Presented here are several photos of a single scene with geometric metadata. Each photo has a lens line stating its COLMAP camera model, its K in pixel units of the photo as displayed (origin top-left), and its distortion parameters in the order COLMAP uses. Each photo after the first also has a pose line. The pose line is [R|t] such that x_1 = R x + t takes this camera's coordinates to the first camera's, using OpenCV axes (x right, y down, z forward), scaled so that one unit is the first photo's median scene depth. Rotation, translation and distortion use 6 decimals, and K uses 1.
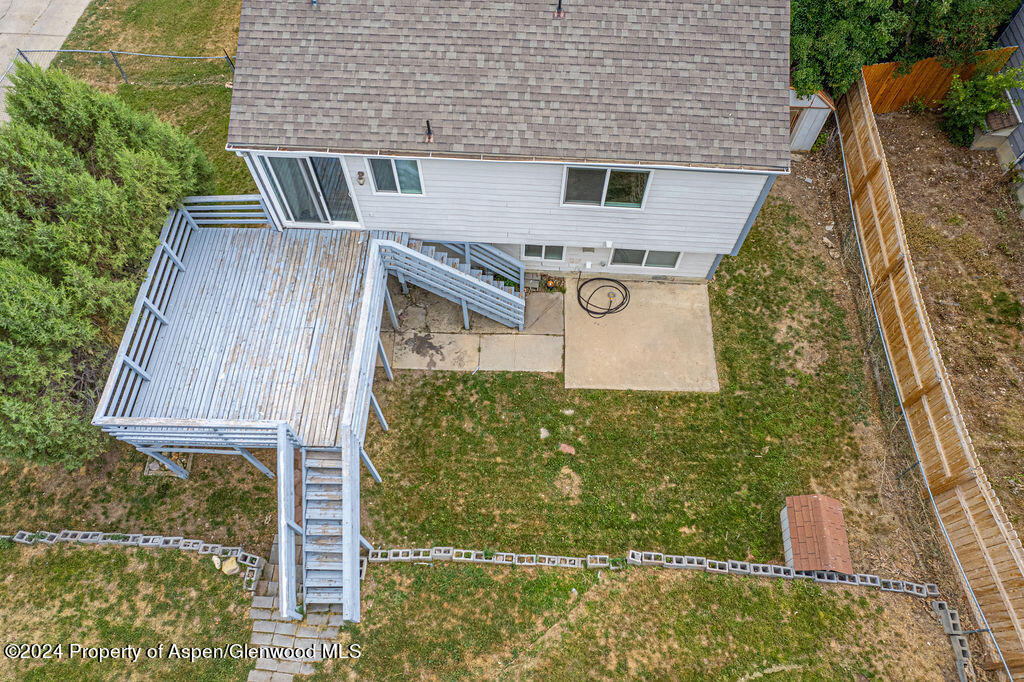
lens RADIAL K [[652.1, 0, 513.1], [0, 652.1, 345.5], [0, 0, 1]] dist [-0.071818, 0.065208]
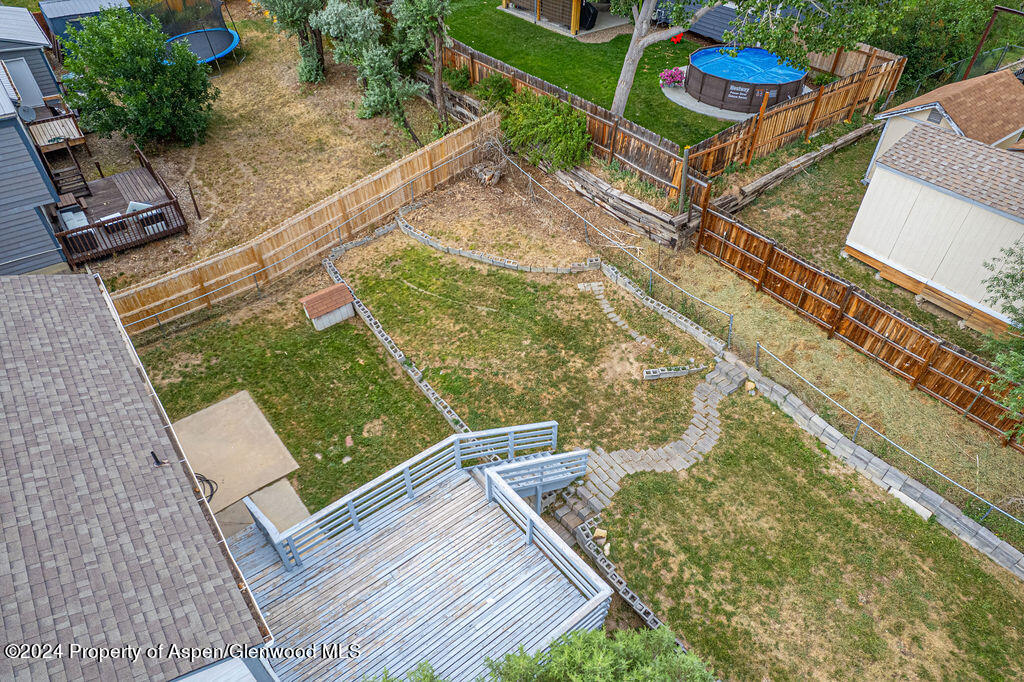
lens RADIAL K [[652.1, 0, 513.5], [0, 652.1, 346.0], [0, 0, 1]] dist [-0.071818, 0.065208]
pose [[-0.648006, -0.520879, 0.555673, -0.790272], [0.664378, -0.029843, 0.746800, -0.608691], [-0.372409, 0.853109, 0.365399, 0.327847]]
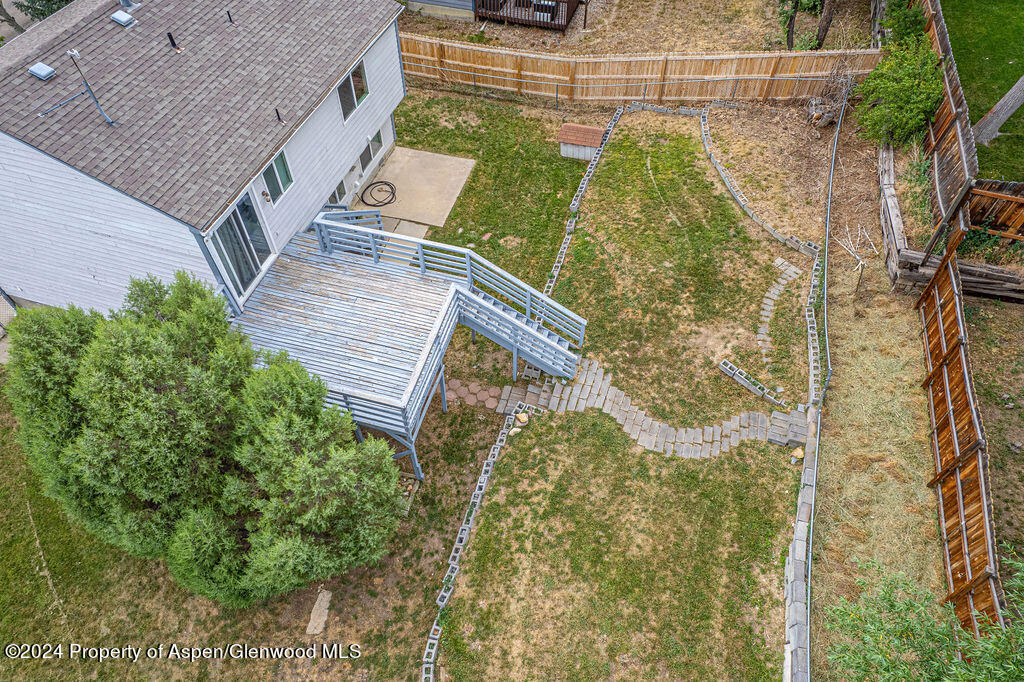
lens RADIAL K [[652.1, 0, 514.4], [0, 652.1, 345.1], [0, 0, 1]] dist [-0.071818, 0.065208]
pose [[0.238579, -0.770891, 0.590599, -1.036610], [0.851828, 0.458163, 0.253922, -0.045117], [-0.466337, 0.442508, 0.765974, -0.002490]]
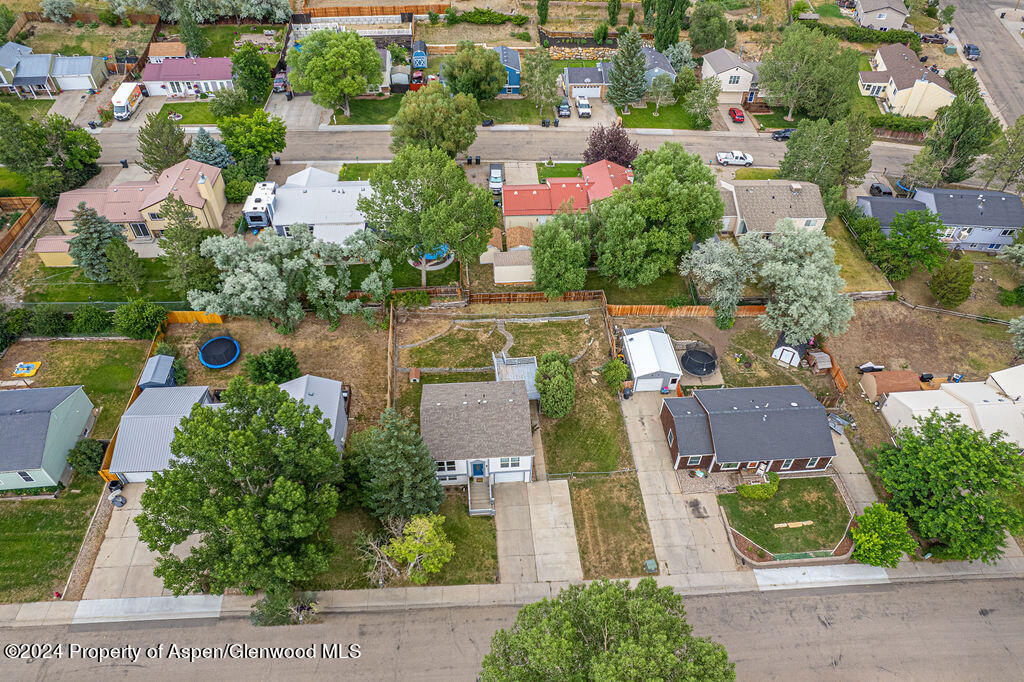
lens RADIAL K [[652.1, 0, 511.3], [0, 652.1, 342.0], [0, 0, 1]] dist [-0.071818, 0.065208]
pose [[-0.991217, 0.079809, -0.105450, 0.216458], [-0.123595, -0.275376, 0.953359, -5.170494], [0.047048, 0.958018, 0.282821, -0.845289]]
